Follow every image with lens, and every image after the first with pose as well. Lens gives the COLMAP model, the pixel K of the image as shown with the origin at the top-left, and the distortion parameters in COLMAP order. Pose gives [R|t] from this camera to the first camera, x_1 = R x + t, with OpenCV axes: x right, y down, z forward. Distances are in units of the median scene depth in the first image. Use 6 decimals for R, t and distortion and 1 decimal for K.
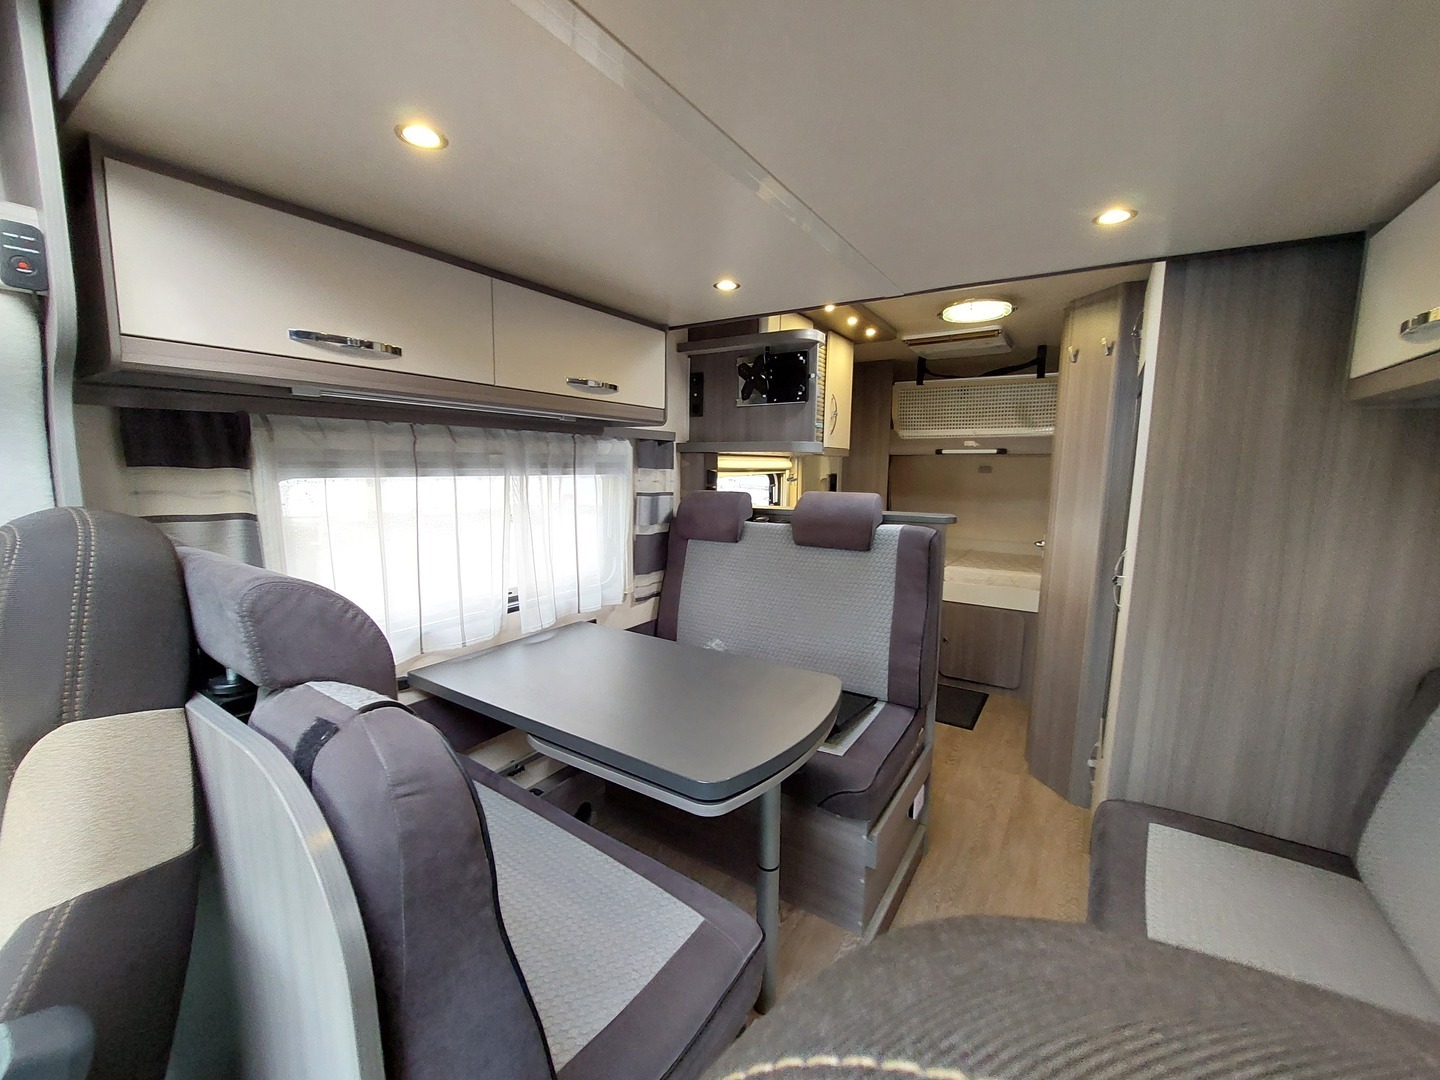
lens RADIAL K [[580.8, 0, 715.0], [0, 580.8, 550.5], [0, 0, 1]] dist [-0.019021, 0.000180]
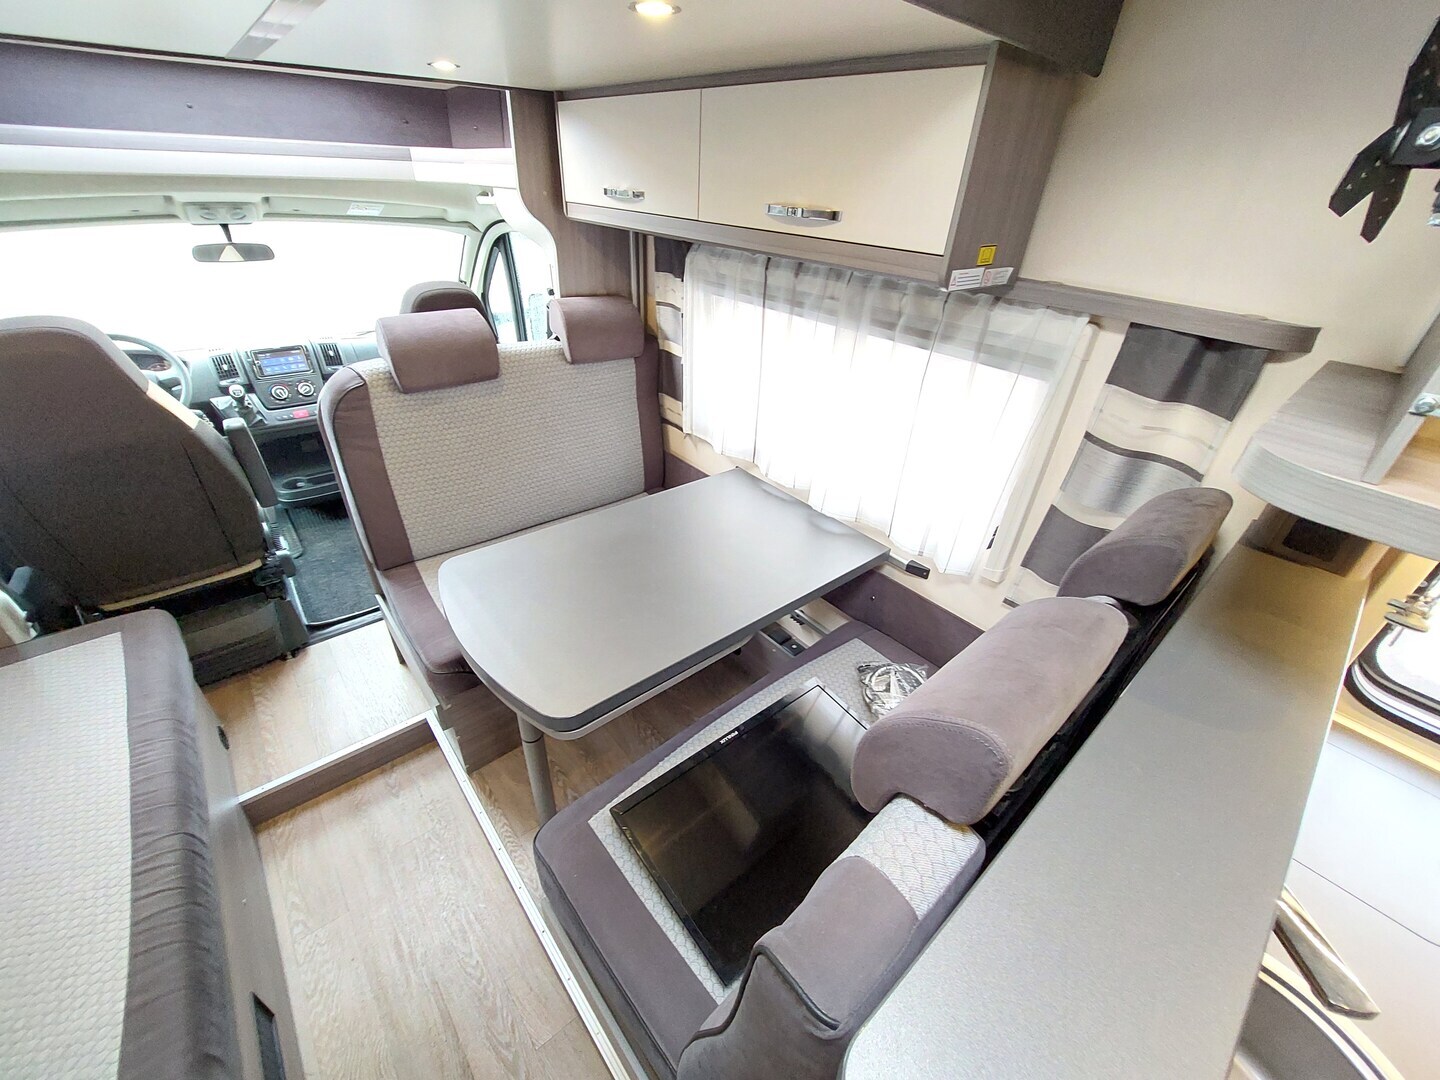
lens RADIAL K [[580.8, 0, 707.7], [0, 580.8, 536.8], [0, 0, 1]] dist [-0.019021, 0.000180]
pose [[-0.286314, 0.484396, -0.826671, 0.574910], [-0.189027, 0.817277, 0.544360, -0.328922], [0.939304, 0.312121, -0.142434, 1.131601]]
